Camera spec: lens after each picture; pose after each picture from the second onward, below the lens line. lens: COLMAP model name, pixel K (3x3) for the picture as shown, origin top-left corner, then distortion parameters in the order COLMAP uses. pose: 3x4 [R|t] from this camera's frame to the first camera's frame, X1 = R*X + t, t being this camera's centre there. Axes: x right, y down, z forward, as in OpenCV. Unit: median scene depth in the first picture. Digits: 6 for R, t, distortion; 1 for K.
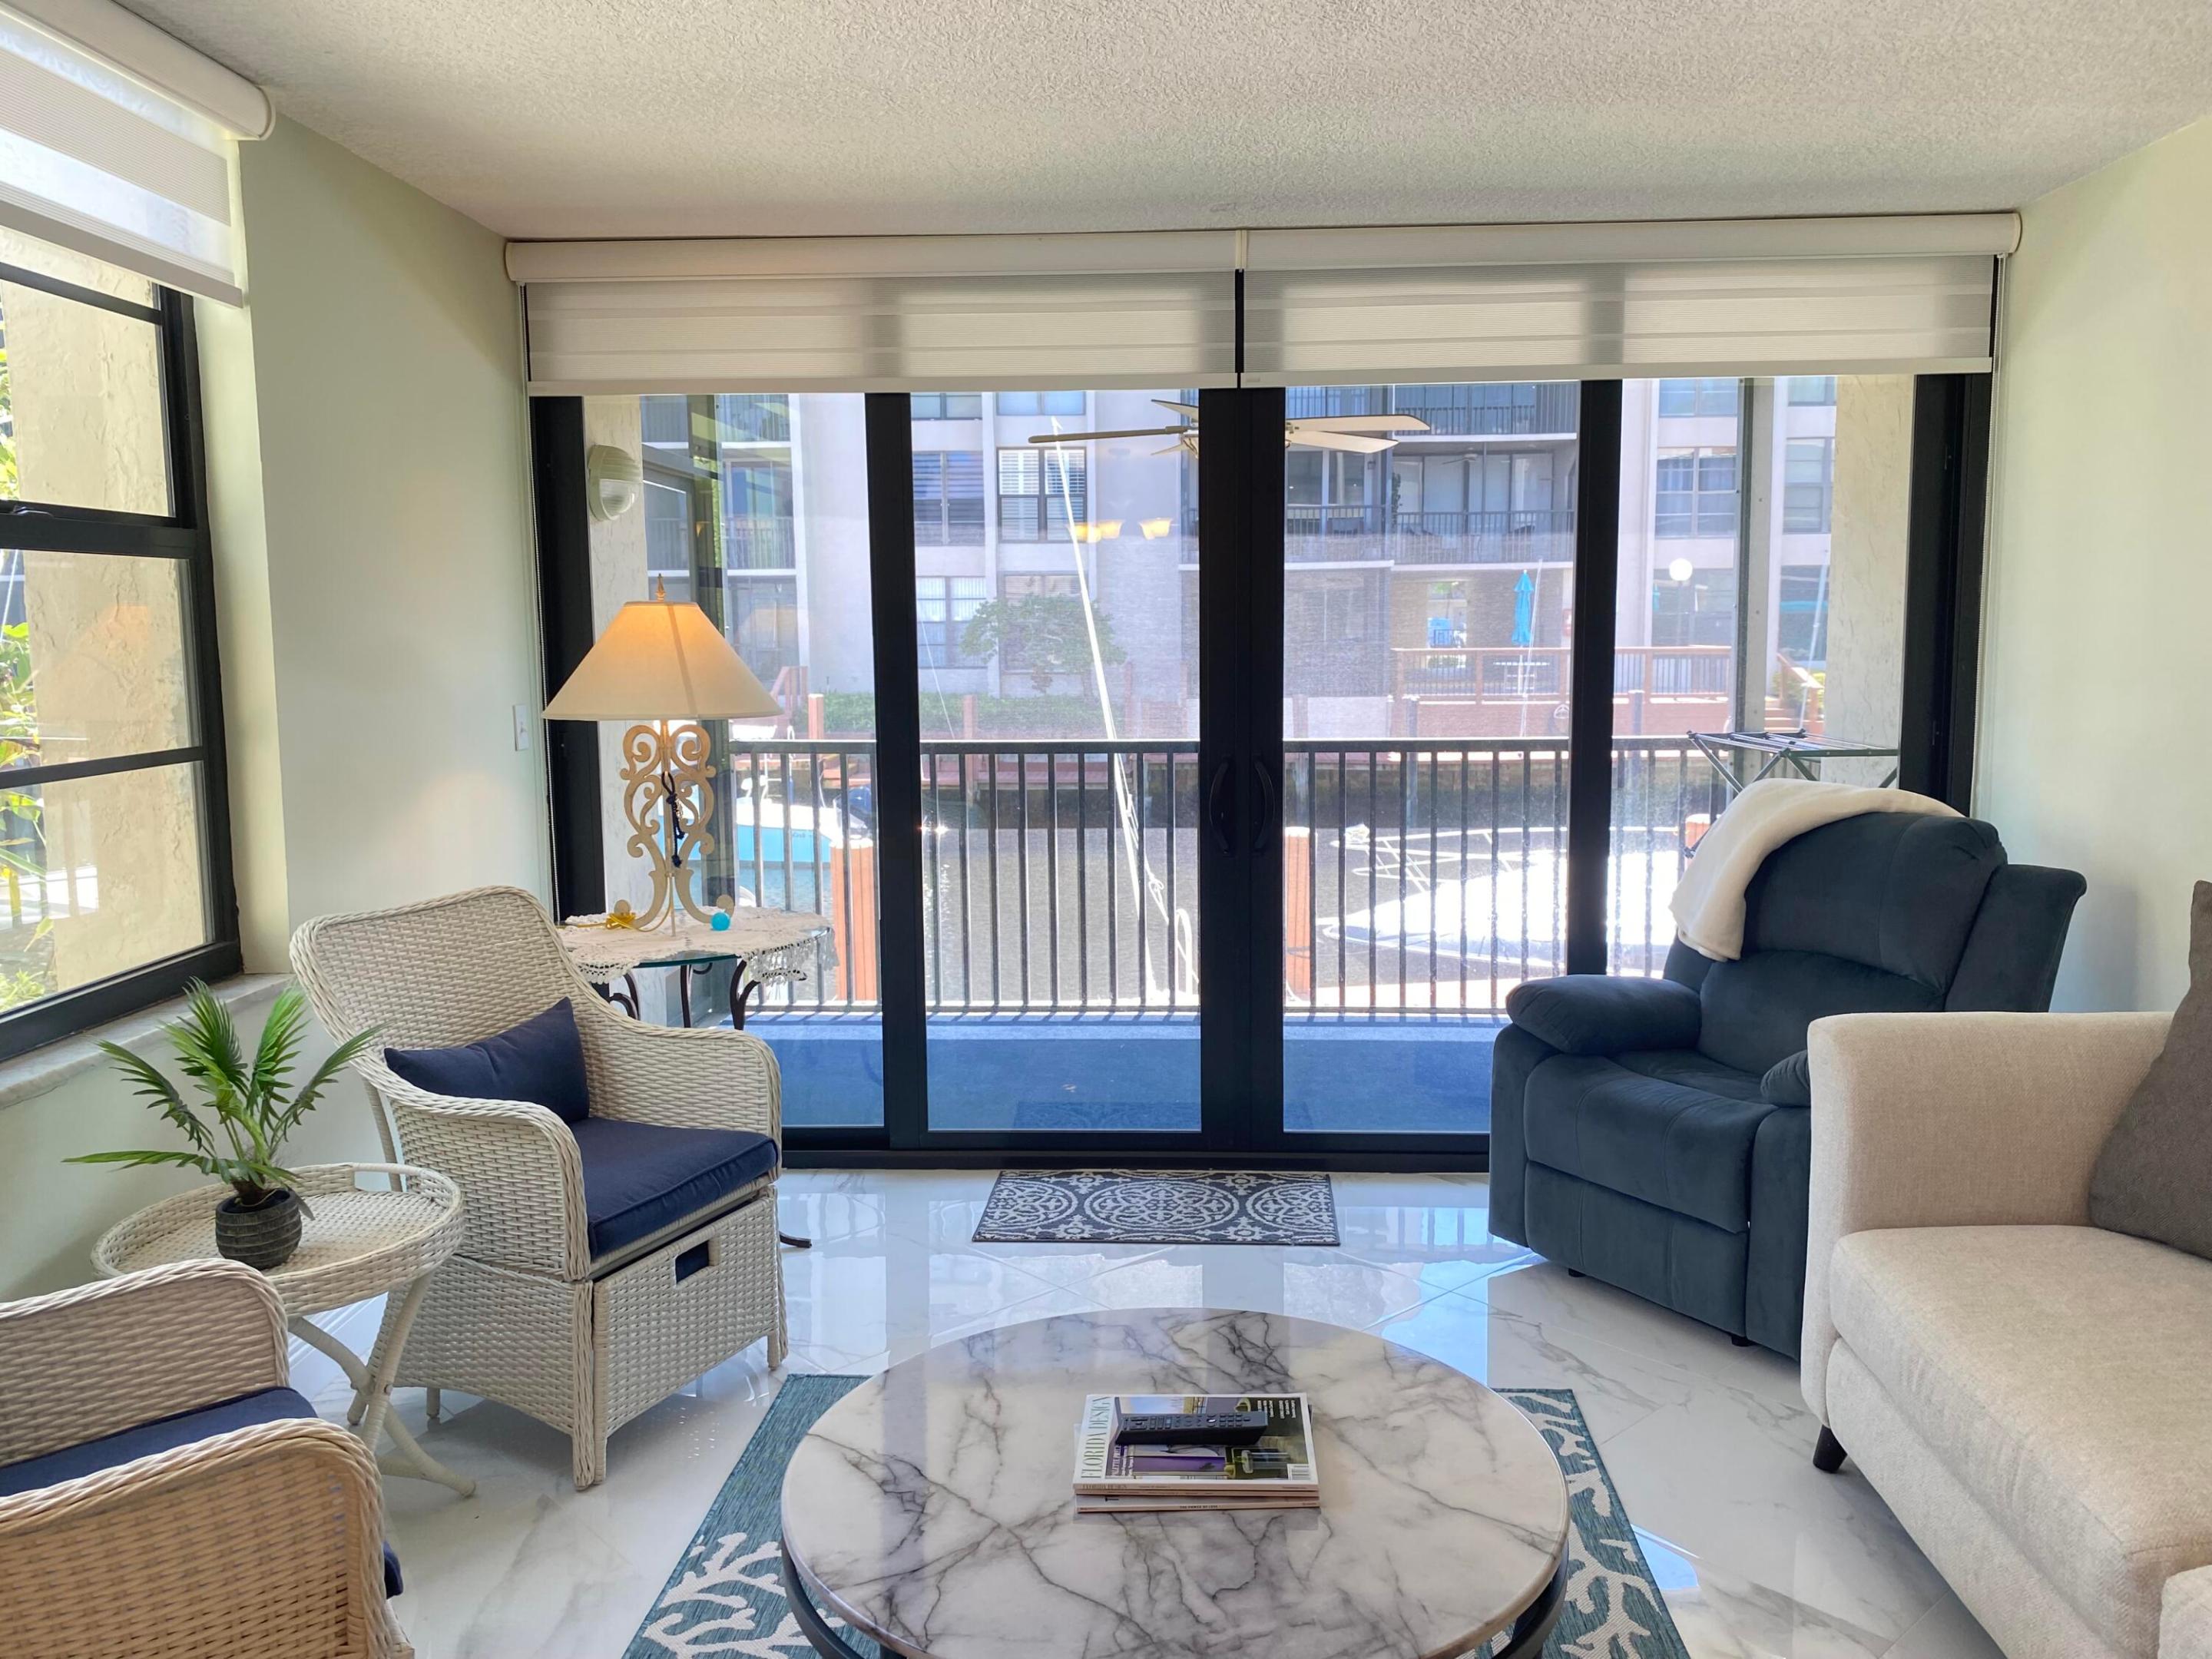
lens RADIAL K [[1660.3, 0, 1108.8], [0, 1660.3, 813.8], [0, 0, 1]] dist [0.053498, -0.040630]
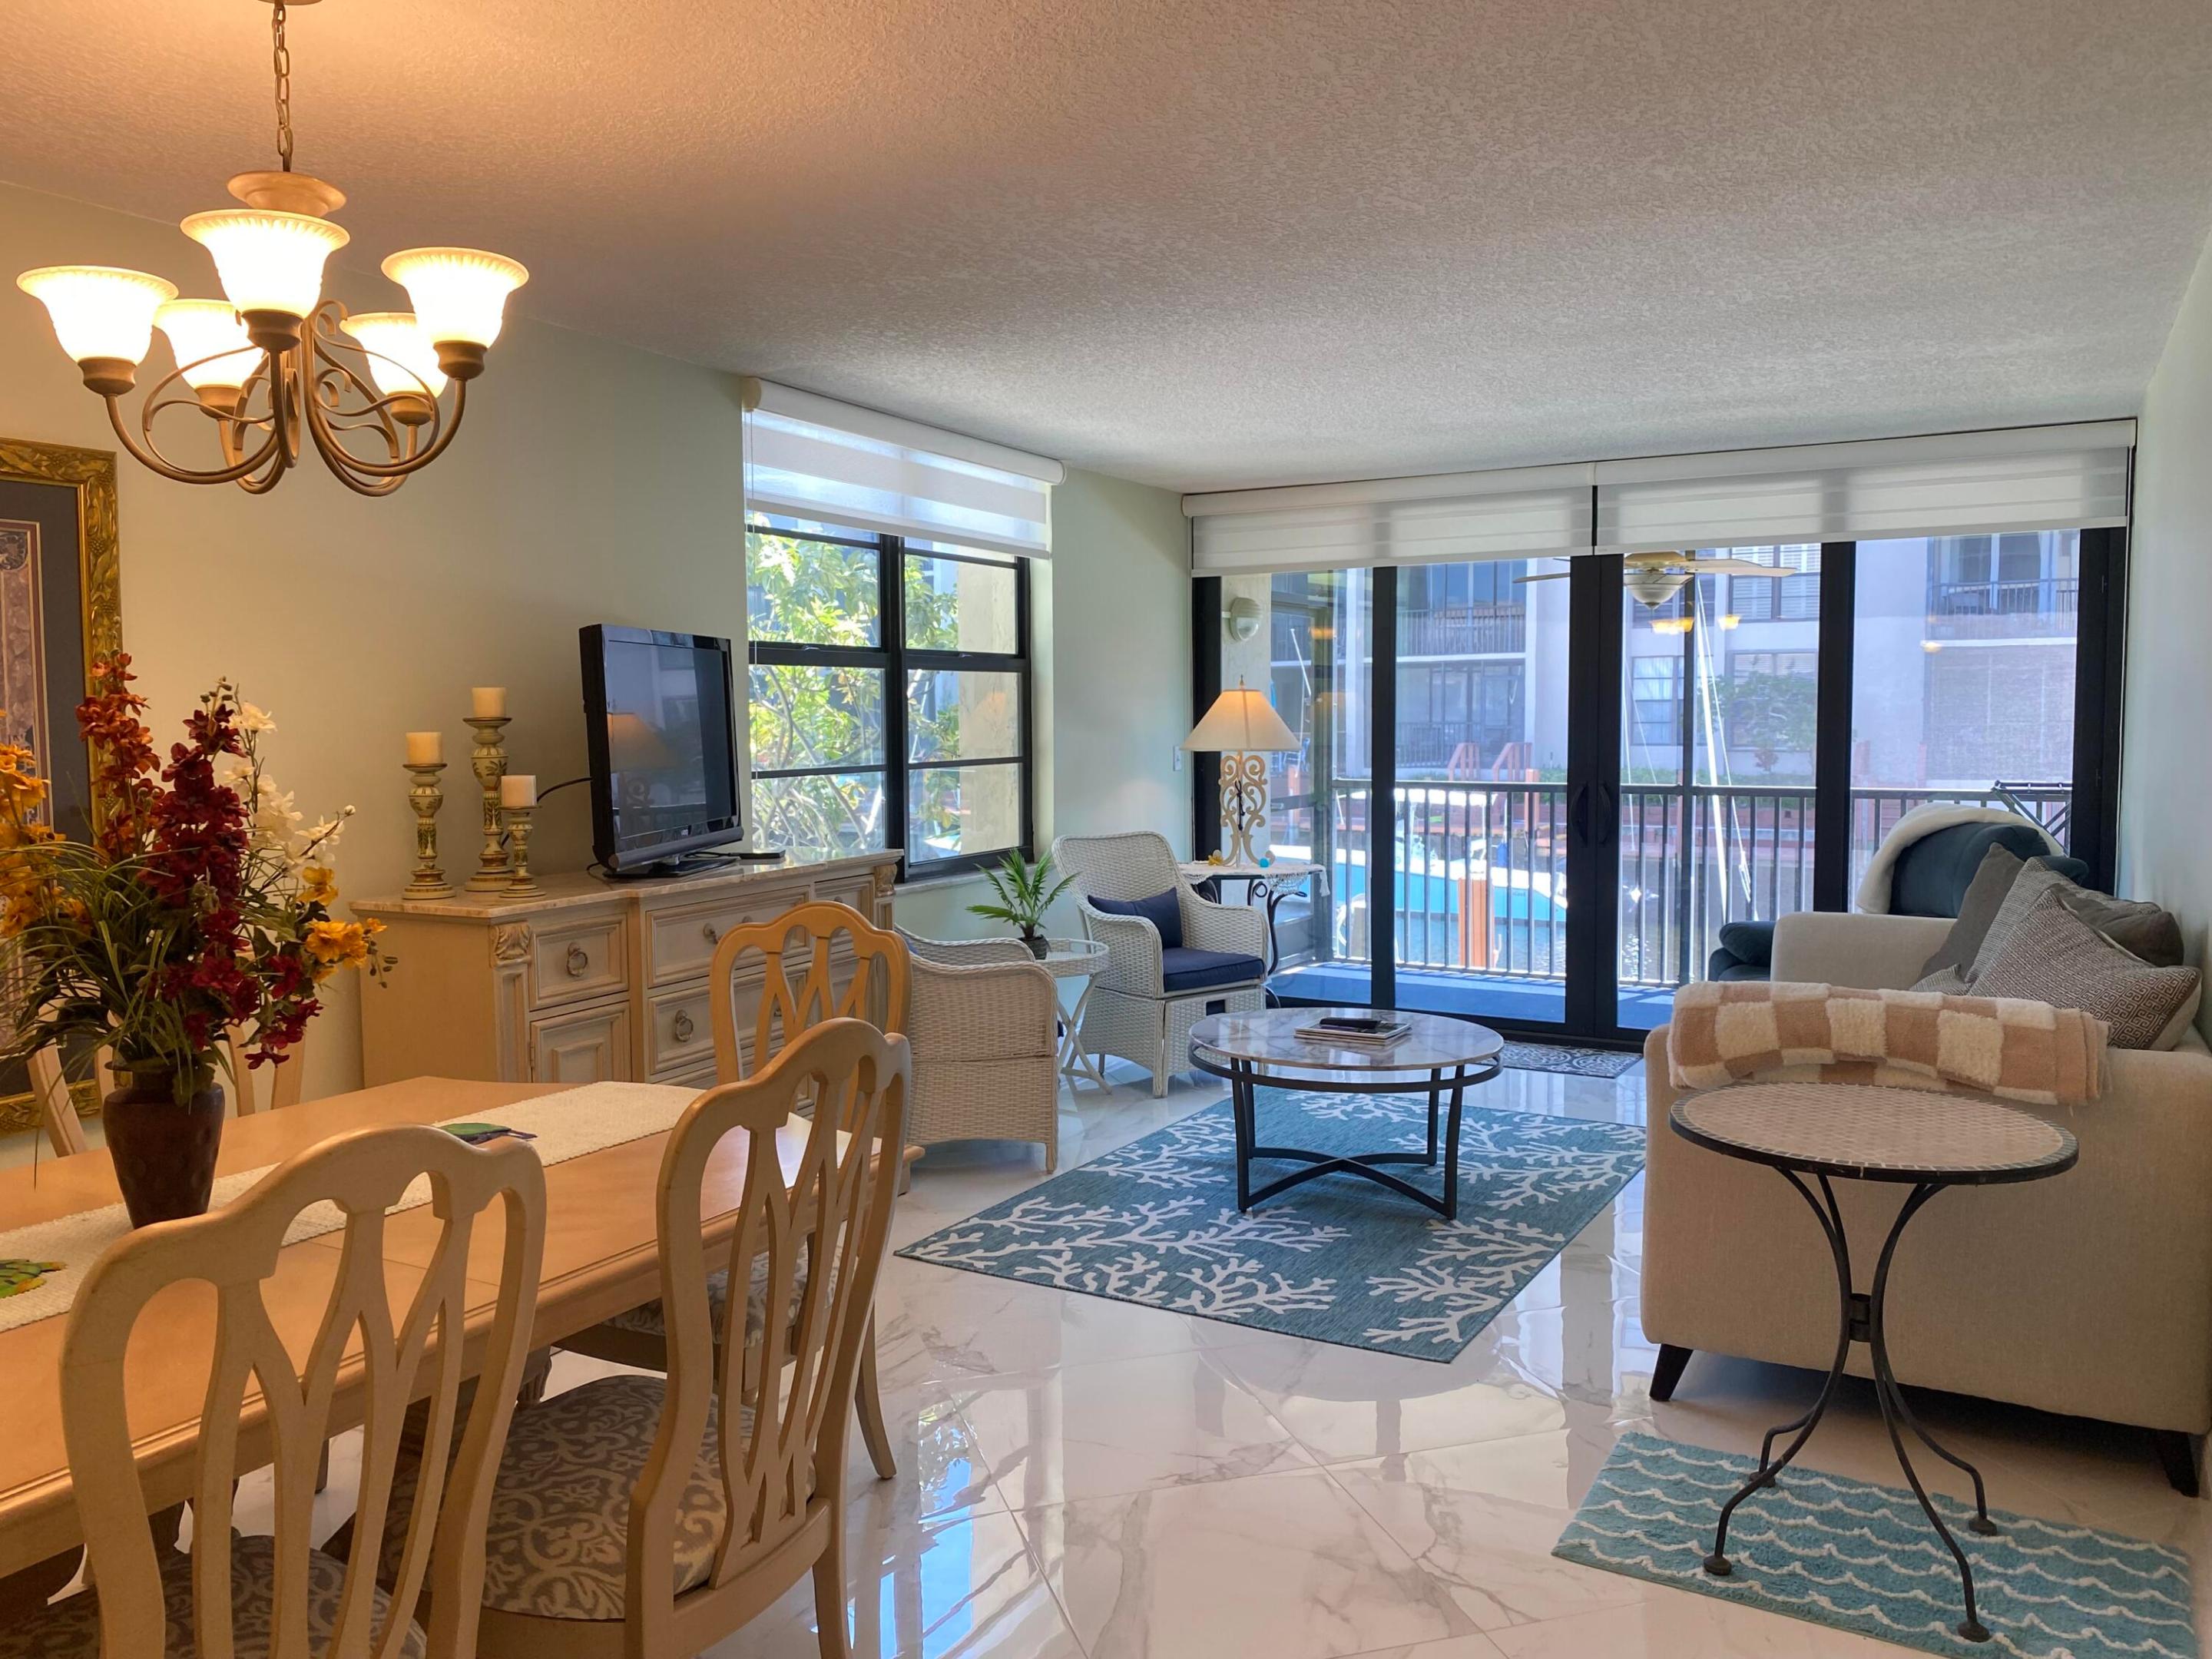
lens RADIAL K [[1660.3, 0, 1107.5], [0, 1660.3, 825.1], [0, 0, 1]] dist [0.053498, -0.040630]
pose [[0.897361, 0.032344, -0.440111, 0.391678], [-0.050177, 0.998321, -0.028941, 0.079926], [0.438436, 0.048054, 0.897477, -0.677160]]
